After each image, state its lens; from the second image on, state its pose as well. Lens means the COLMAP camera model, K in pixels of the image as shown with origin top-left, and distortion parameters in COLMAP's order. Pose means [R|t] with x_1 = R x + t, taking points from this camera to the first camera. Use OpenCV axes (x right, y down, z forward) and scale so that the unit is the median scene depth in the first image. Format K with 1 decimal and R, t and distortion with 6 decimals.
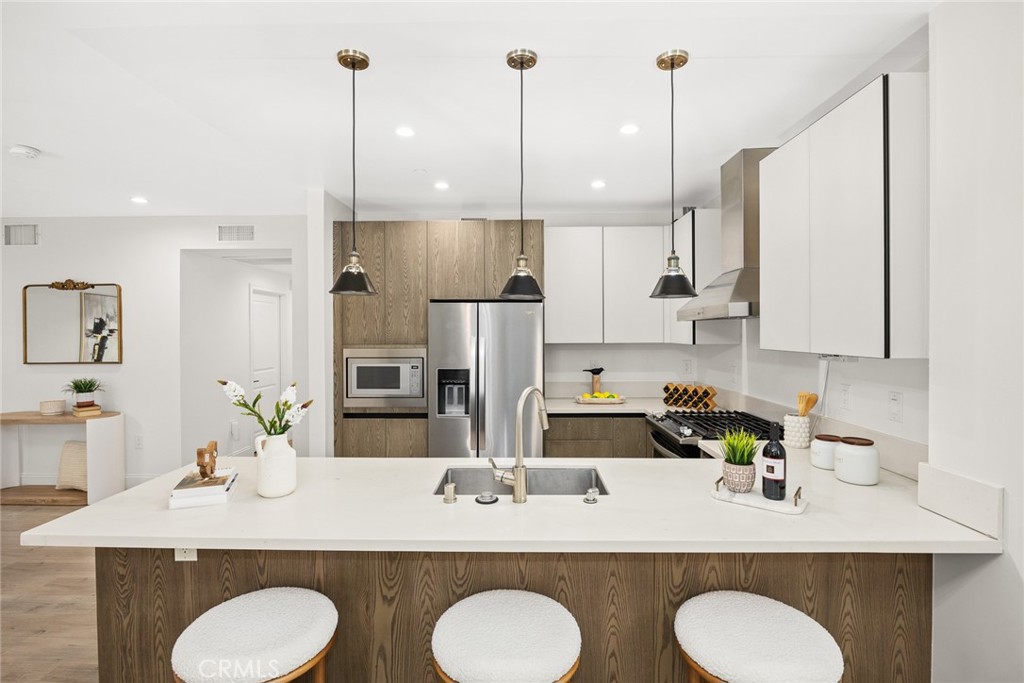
lens RADIAL K [[487.9, 0, 511.3], [0, 487.9, 333.3], [0, 0, 1]] dist [-0.008991, -0.000507]
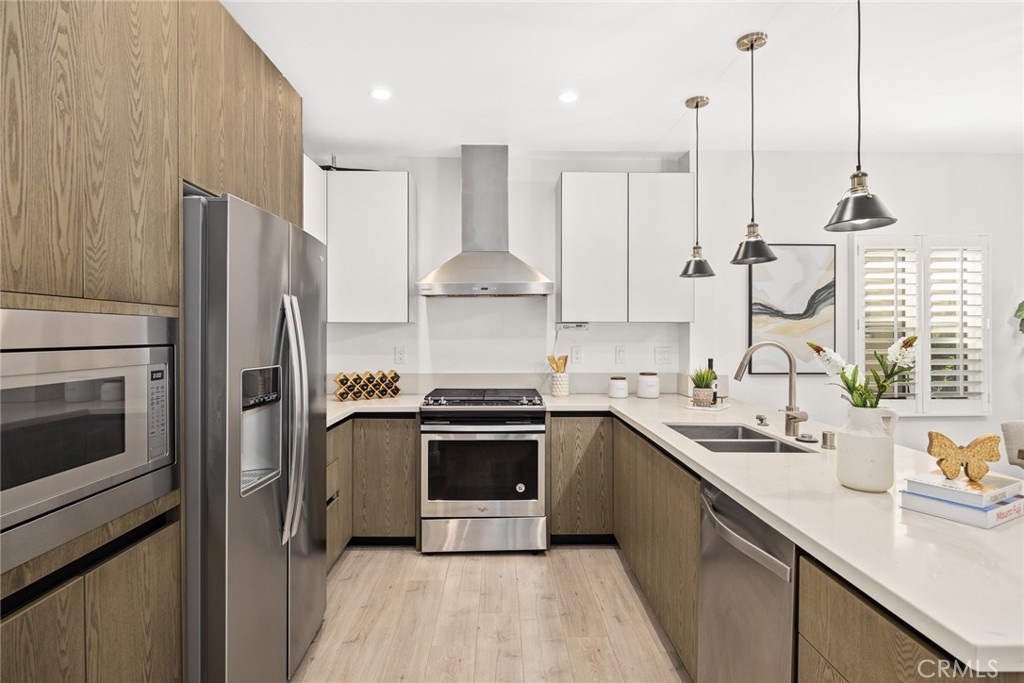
lens RADIAL K [[531.0, 0, 512.1], [0, 531.0, 335.2], [0, 0, 1]] dist [-0.001957, -0.000854]
pose [[-0.041168, 0.000133, 0.999152, -0.561818], [0.003774, 0.999993, 0.000023, 0.044229], [-0.999145, 0.003771, -0.041169, 0.781381]]
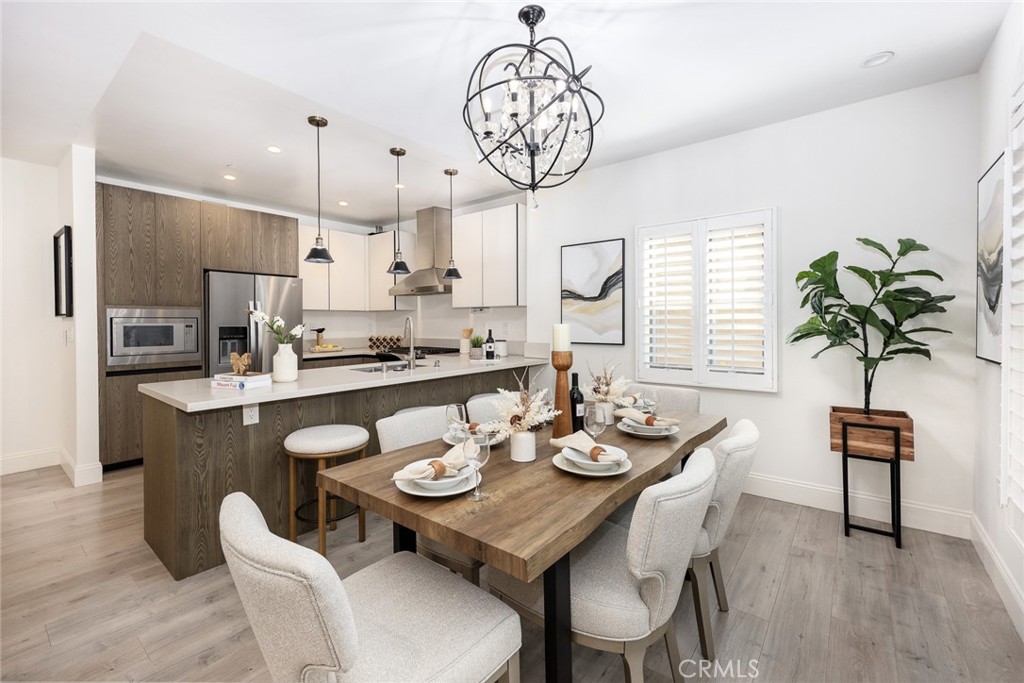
lens RADIAL K [[435.4, 0, 492.1], [0, 435.4, 326.2], [0, 0, 1]] dist [0.002429, -0.000143]
pose [[0.625273, -0.007346, 0.780372, -0.554220], [0.005846, 0.999972, 0.004729, 0.068946], [-0.780384, 0.001605, 0.625298, -0.199401]]
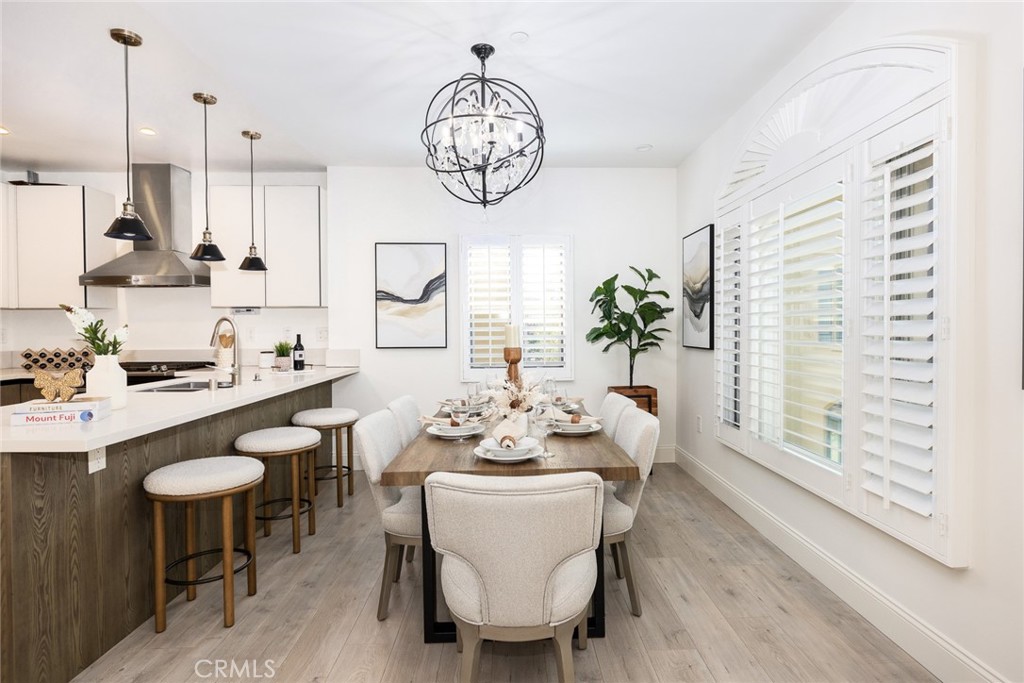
lens RADIAL K [[530.0, 0, 526.9], [0, 530.0, 334.8], [0, 0, 1]] dist [-0.004569, -0.000460]
pose [[-0.055067, -0.012751, 0.998401, -0.816342], [0.010161, 0.999860, 0.013330, 0.073046], [-0.998431, 0.010878, -0.054930, 0.055284]]
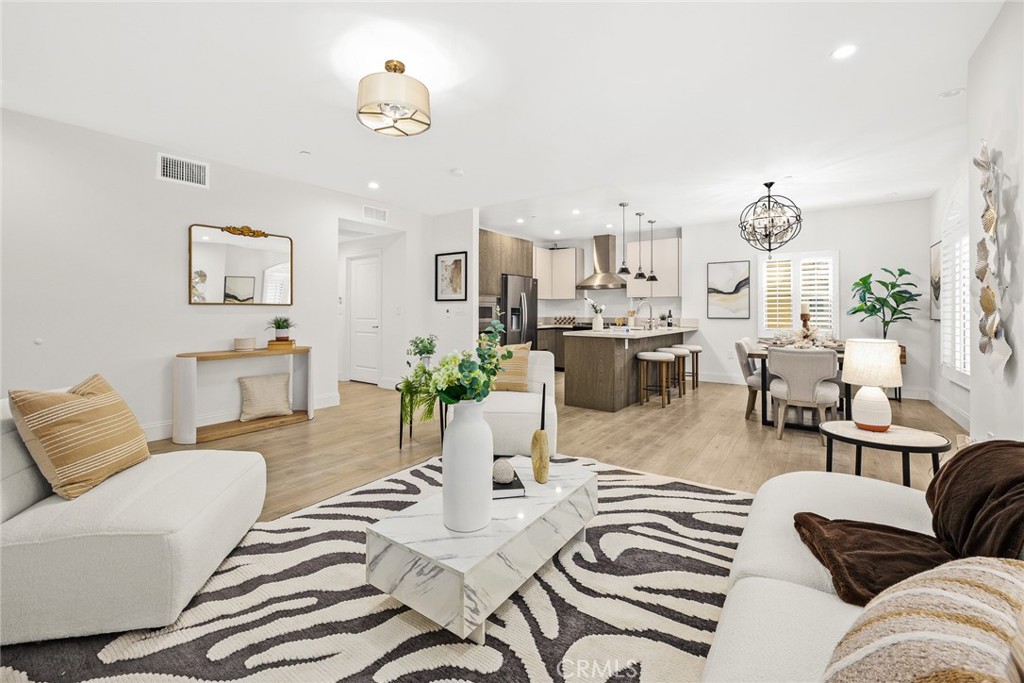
lens RADIAL K [[421.5, 0, 507.3], [0, 421.5, 309.5], [0, 0, 1]] dist [-0.000228, -0.000135]
pose [[0.575599, 0.010242, 0.817668, -1.569303], [0.000417, 0.999918, -0.012818, 0.101018], [-0.817732, 0.007719, 0.575548, -0.009393]]
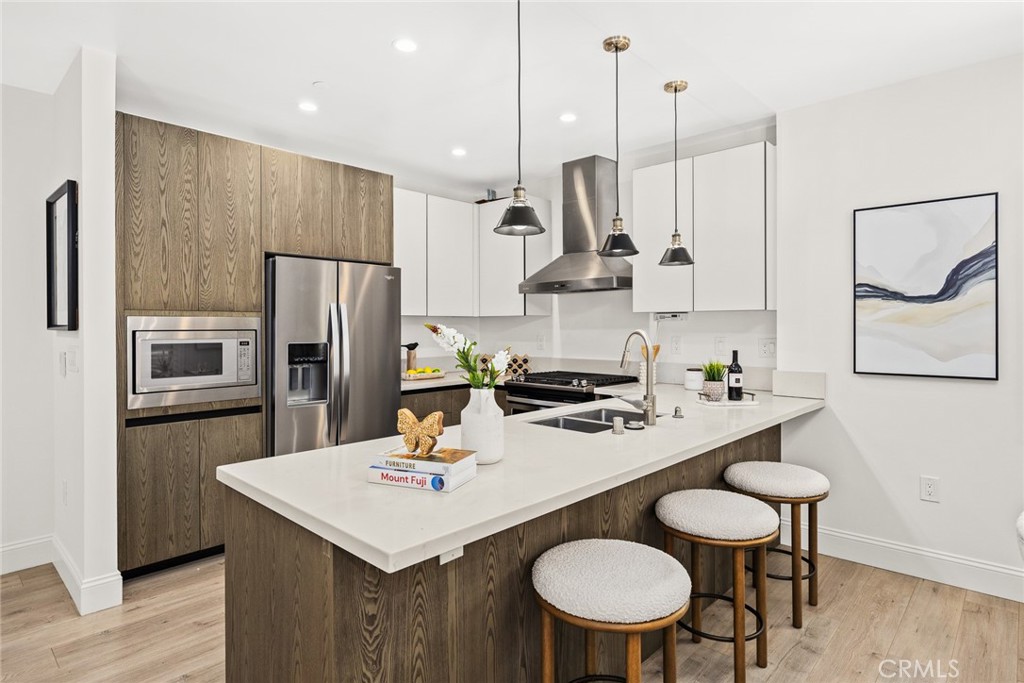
lens RADIAL K [[552.5, 0, 511.3], [0, 552.5, 326.9], [0, 0, 1]] dist [-0.005722, 0.000936]
pose [[0.670016, -0.000033, 0.742347, -0.541639], [0.004296, 0.999983, -0.003832, 0.050224], [-0.742334, 0.005757, 0.670005, 0.158534]]
